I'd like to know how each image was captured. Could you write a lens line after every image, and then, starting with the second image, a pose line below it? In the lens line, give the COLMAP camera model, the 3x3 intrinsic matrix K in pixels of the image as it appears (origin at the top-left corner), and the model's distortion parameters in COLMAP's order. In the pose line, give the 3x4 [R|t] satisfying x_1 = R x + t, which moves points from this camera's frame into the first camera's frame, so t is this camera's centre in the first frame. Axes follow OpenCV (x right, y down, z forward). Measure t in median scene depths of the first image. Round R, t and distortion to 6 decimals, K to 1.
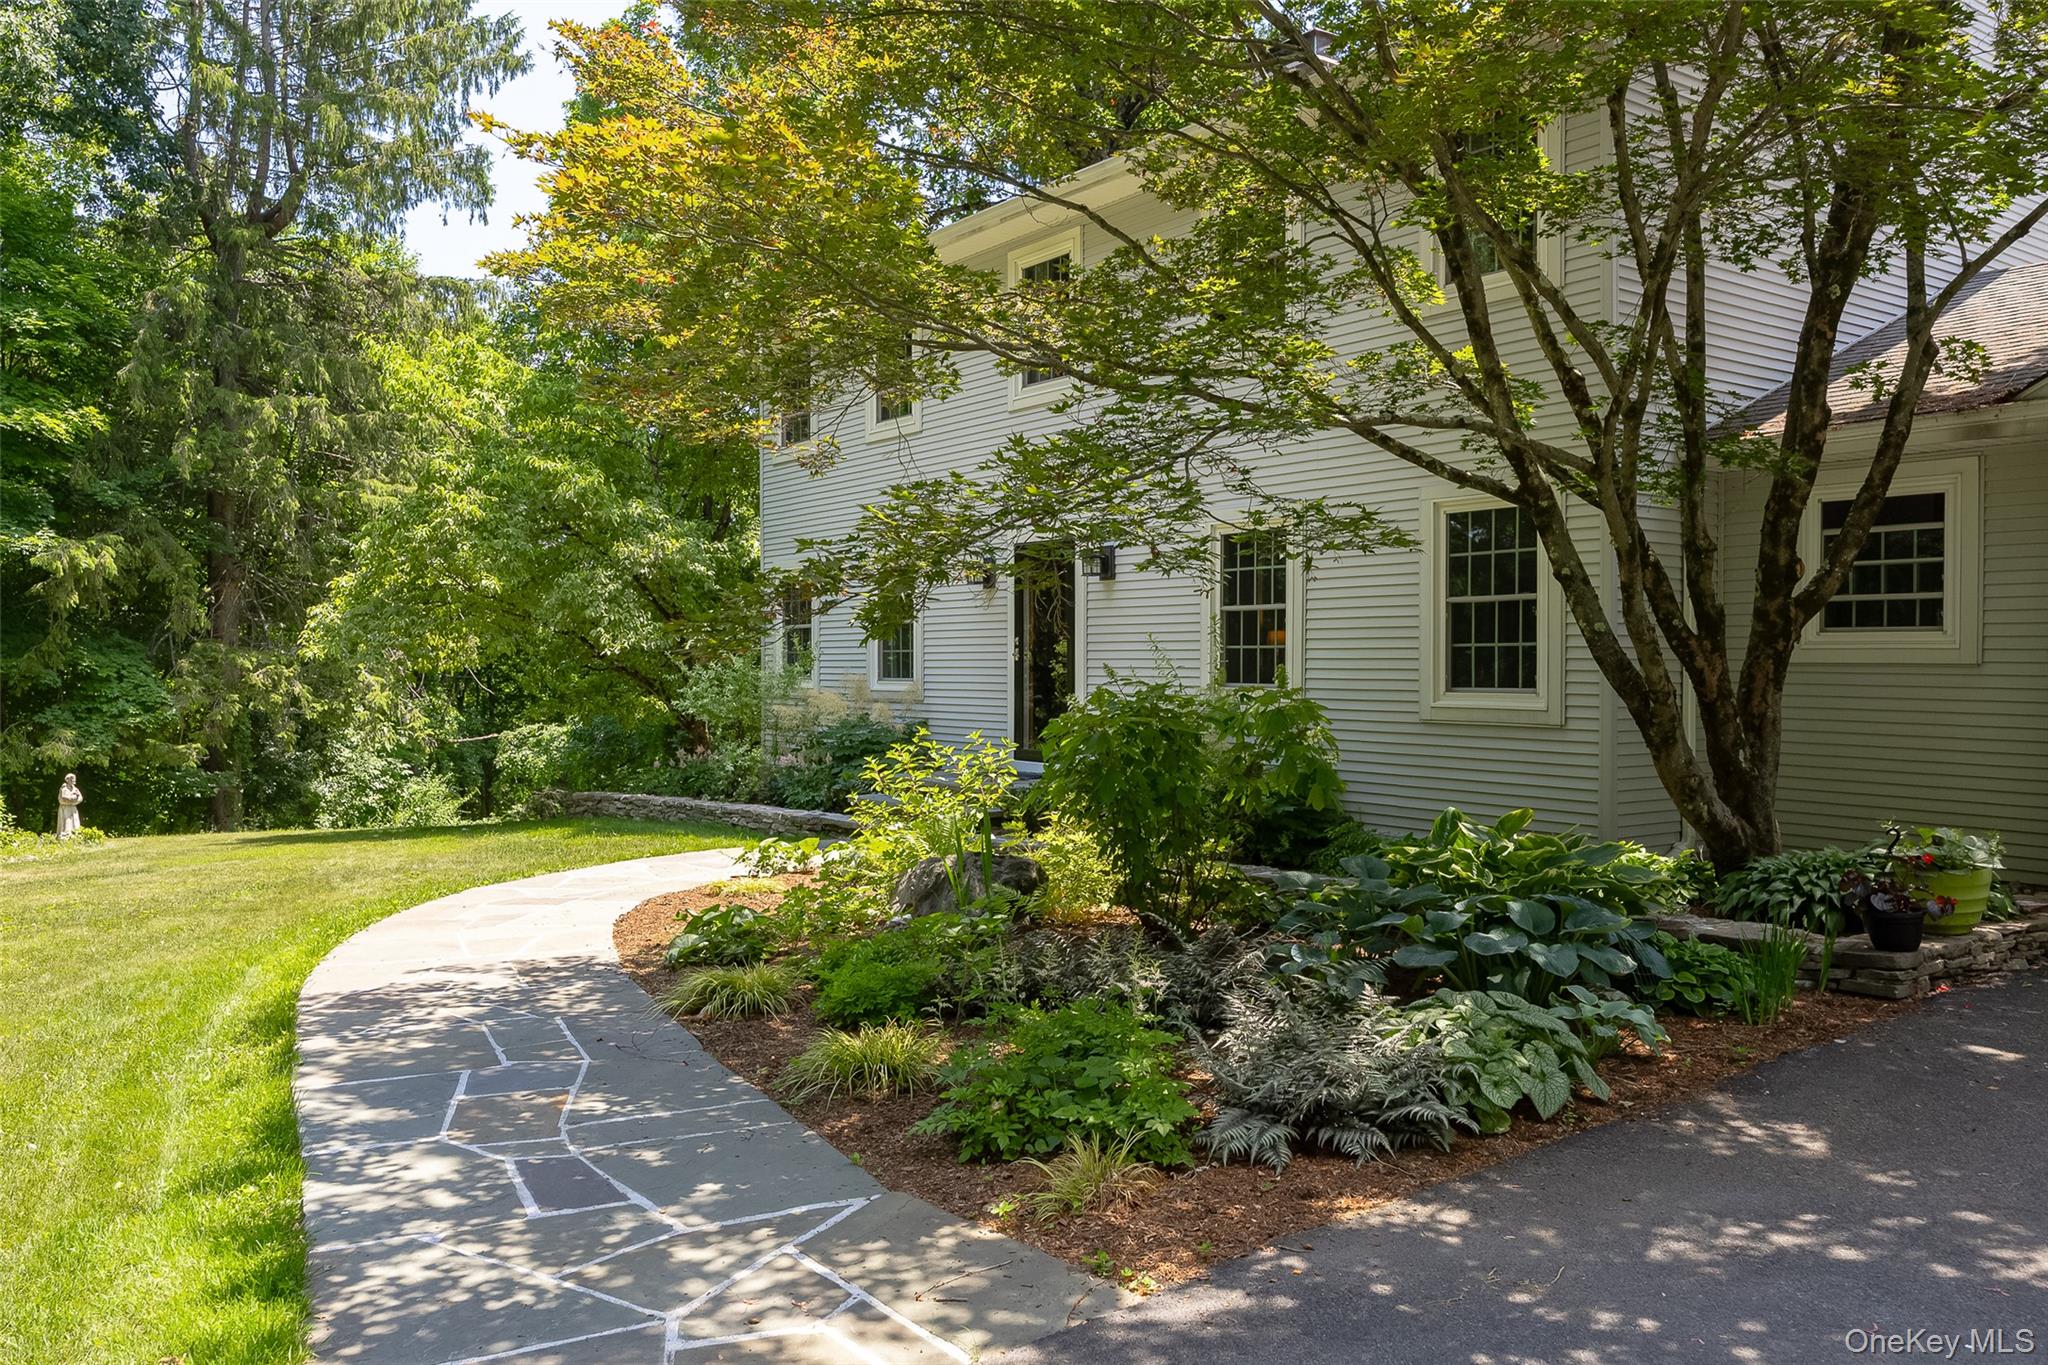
lens RADIAL K [[1536.9, 0, 1023.9], [0, 1536.9, 685.8], [0, 0, 1]] dist [-0.004512, -0.003331]
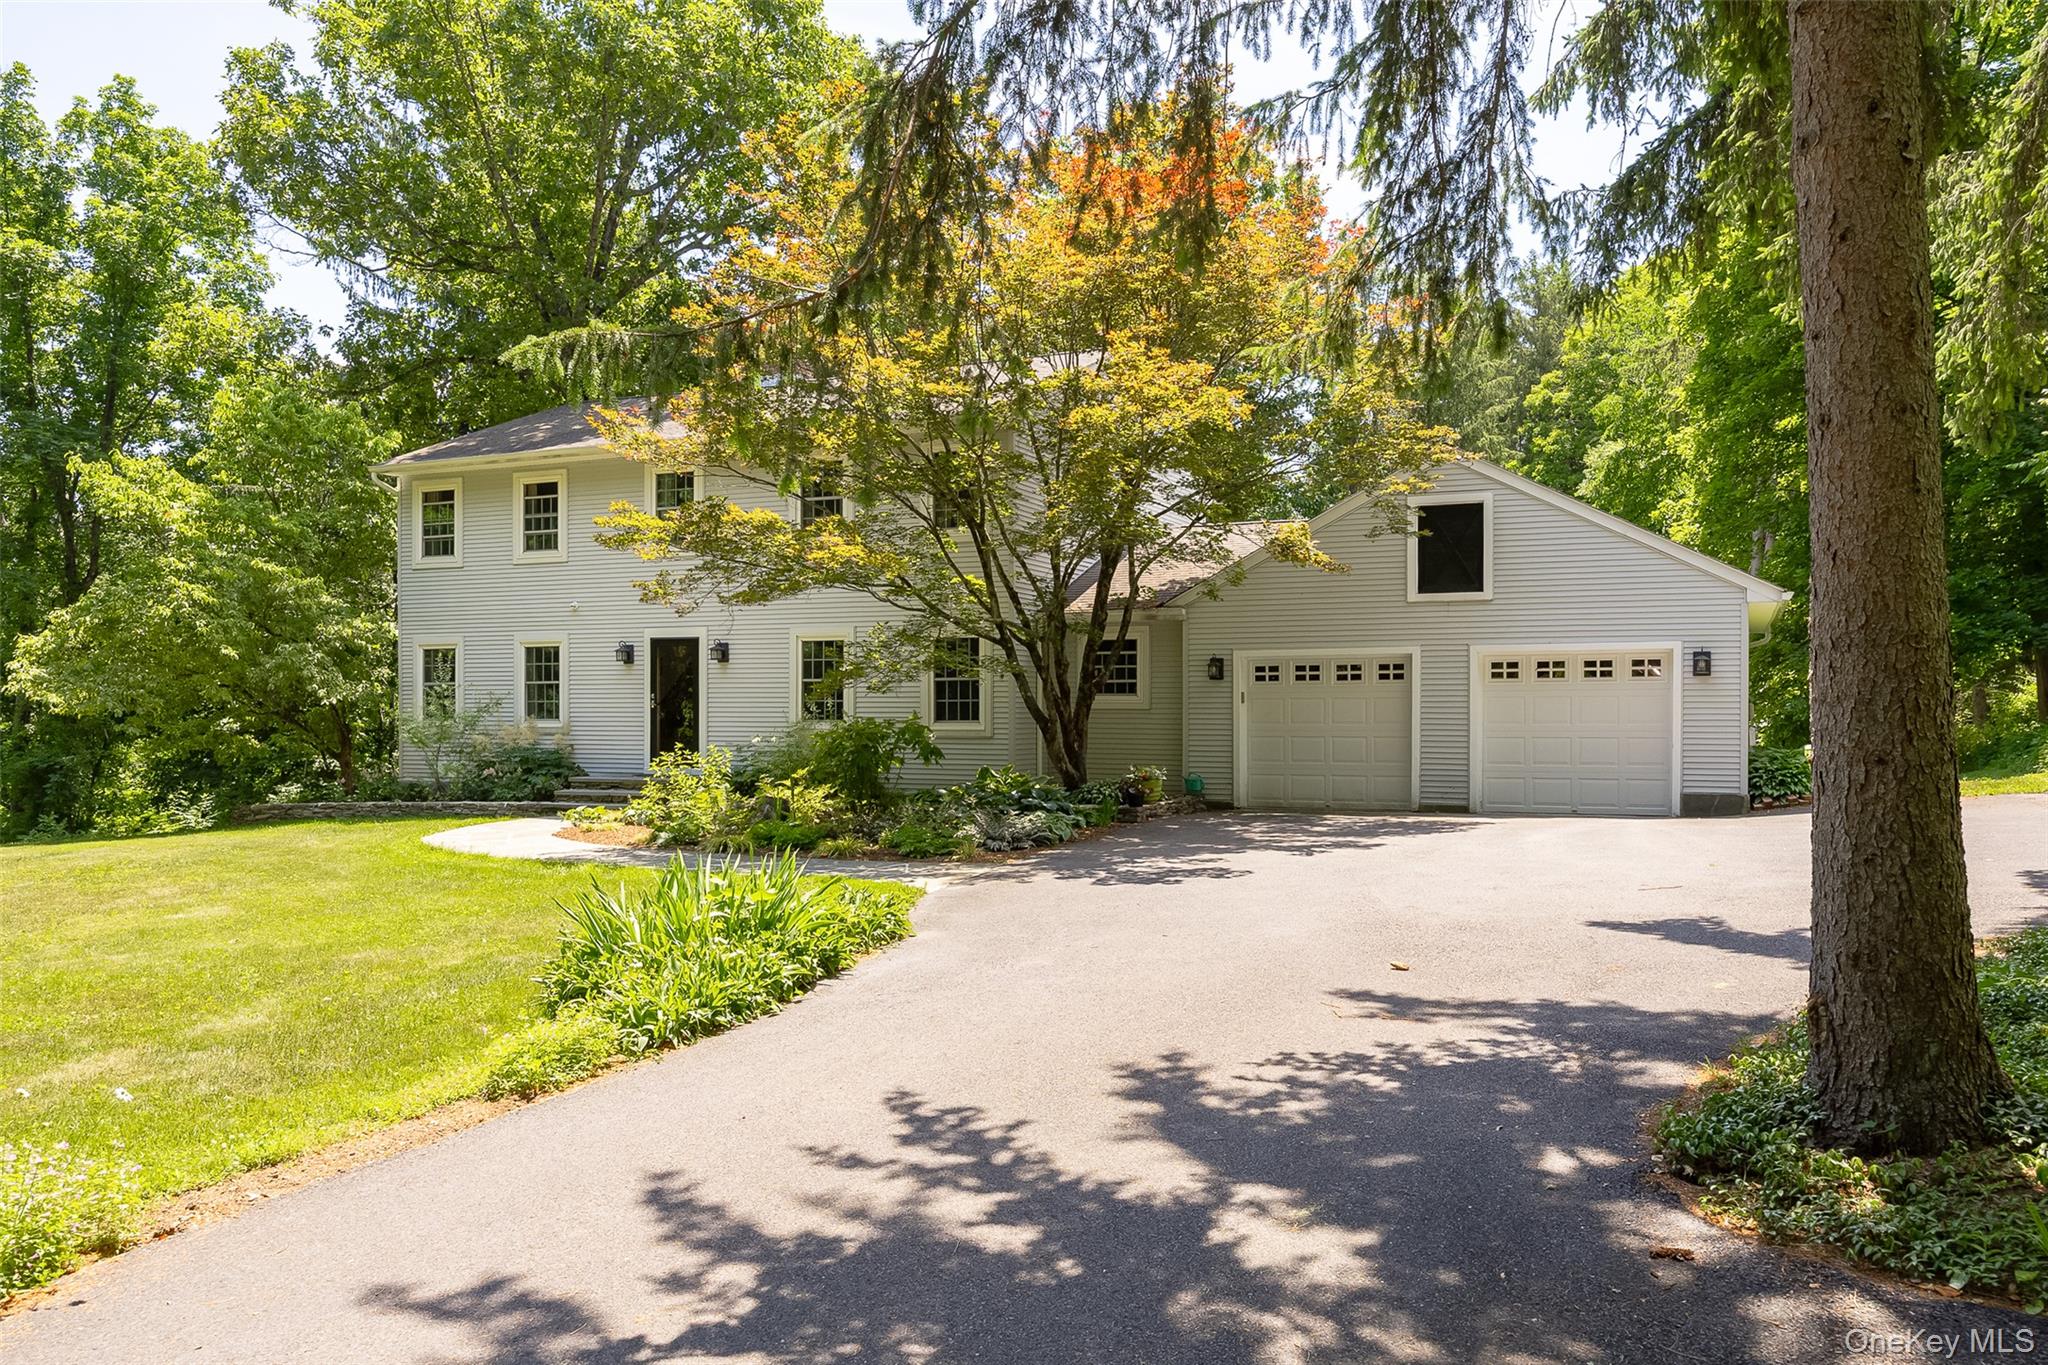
lens RADIAL K [[1578.7, 0, 1024.6], [0, 1578.7, 752.4], [0, 0, 1]] dist [0.000090, 0.000370]
pose [[0.867987, -0.013000, 0.496416, -0.504157], [0.007618, 0.999888, 0.012864, 0.013097], [-0.496528, -0.007384, 0.867989, -0.686062]]
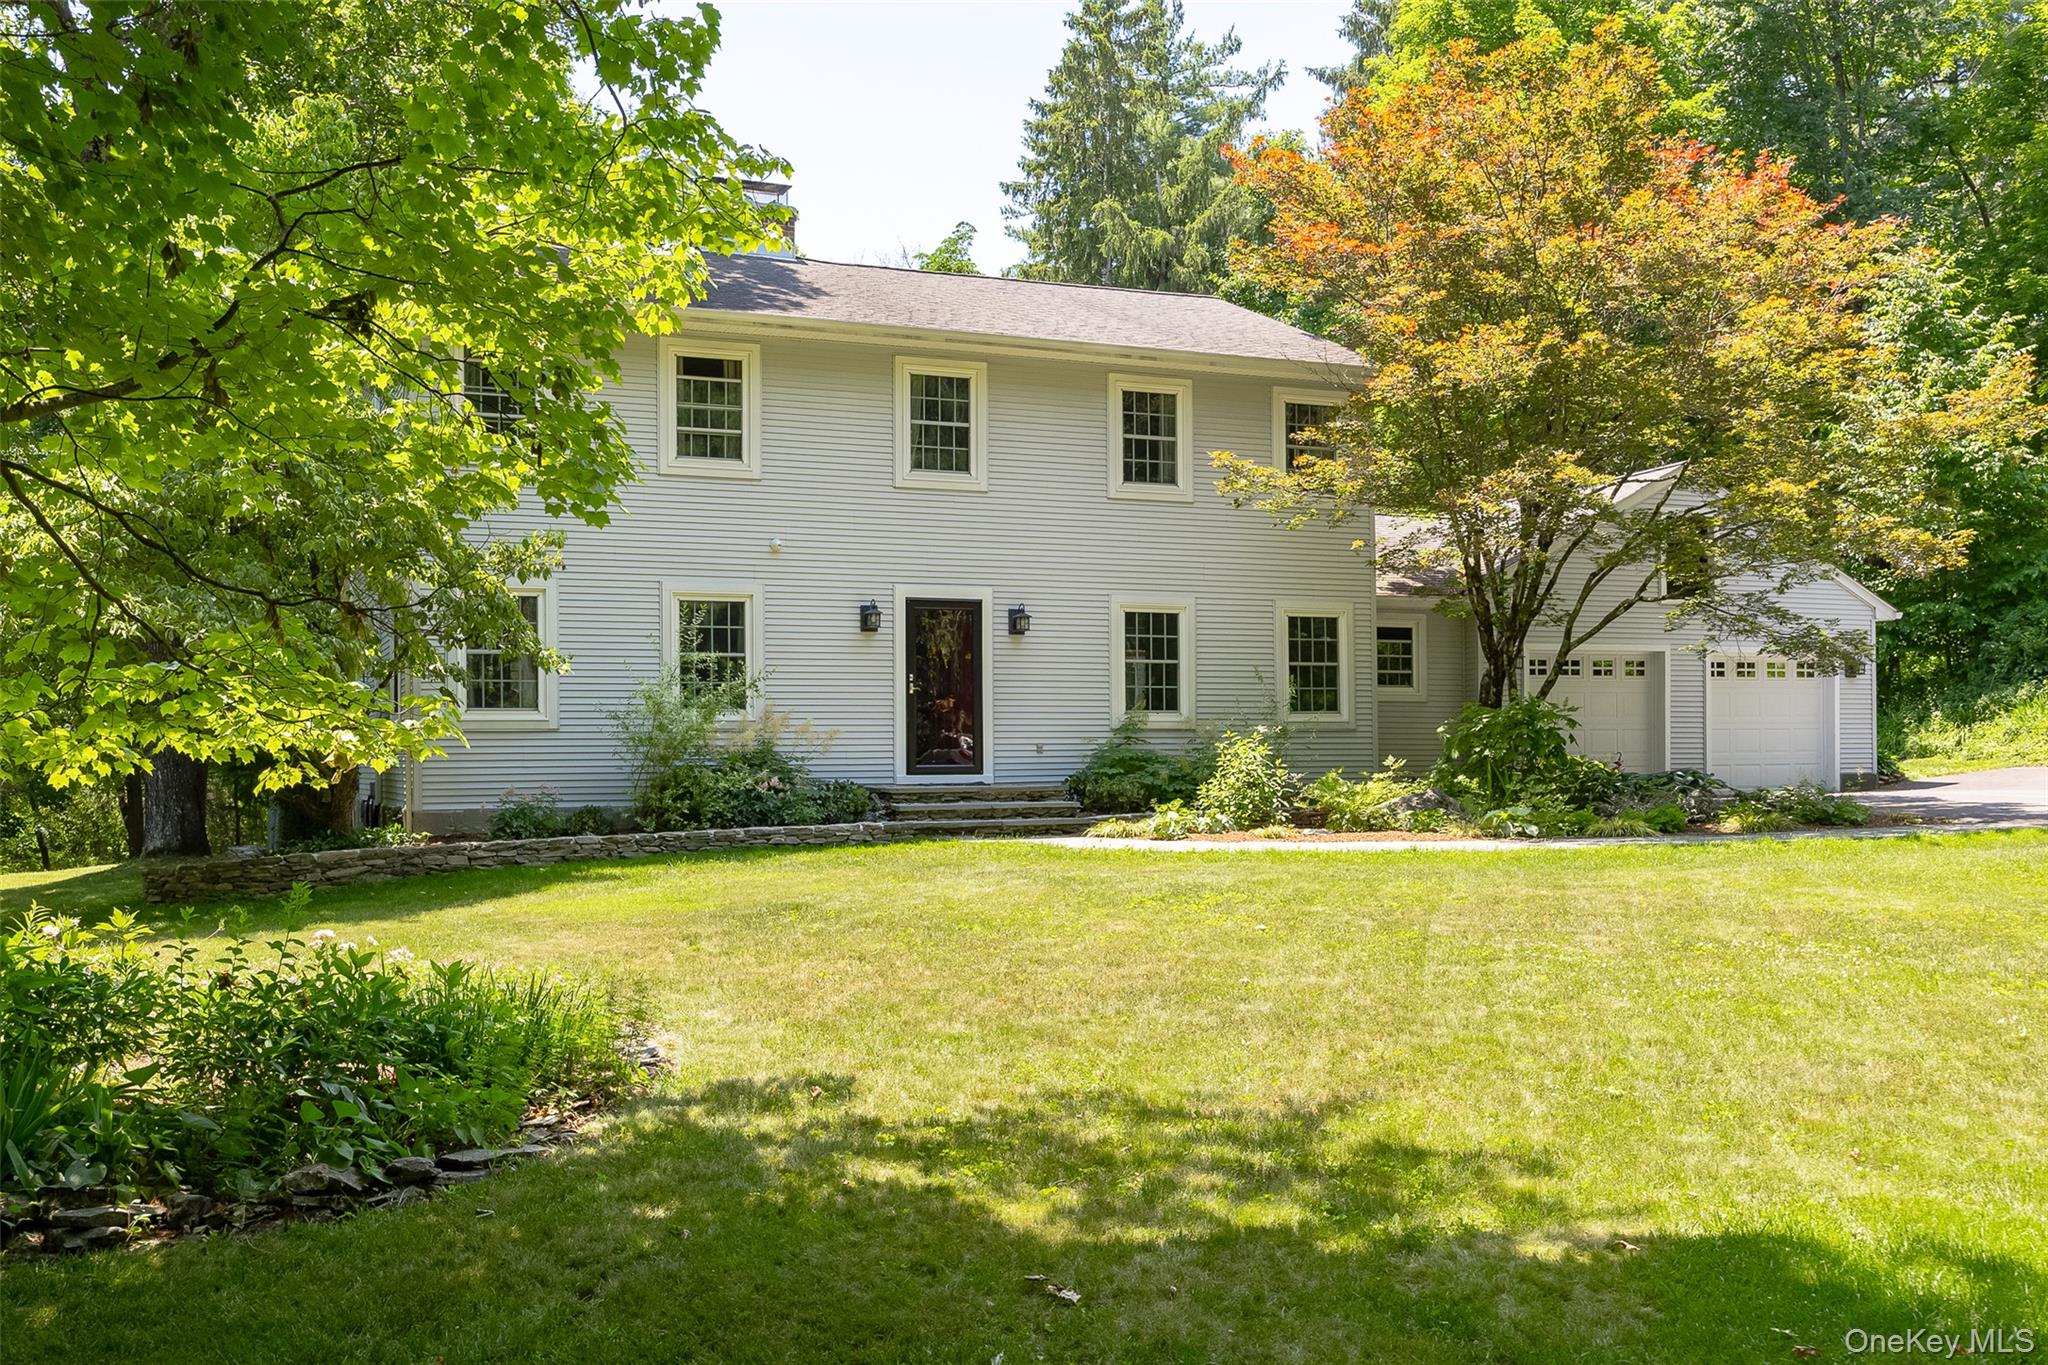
lens RADIAL K [[1962.0, 0, 1024.0], [0, 1962.0, 682.5], [0, 0, 1]] dist [0.001648, 0.003281]
pose [[0.218737, 0.014162, 0.975681, -1.485834], [0.008241, 0.999832, -0.016360, 0.000352], [-0.975749, 0.011619, 0.218583, 0.574495]]
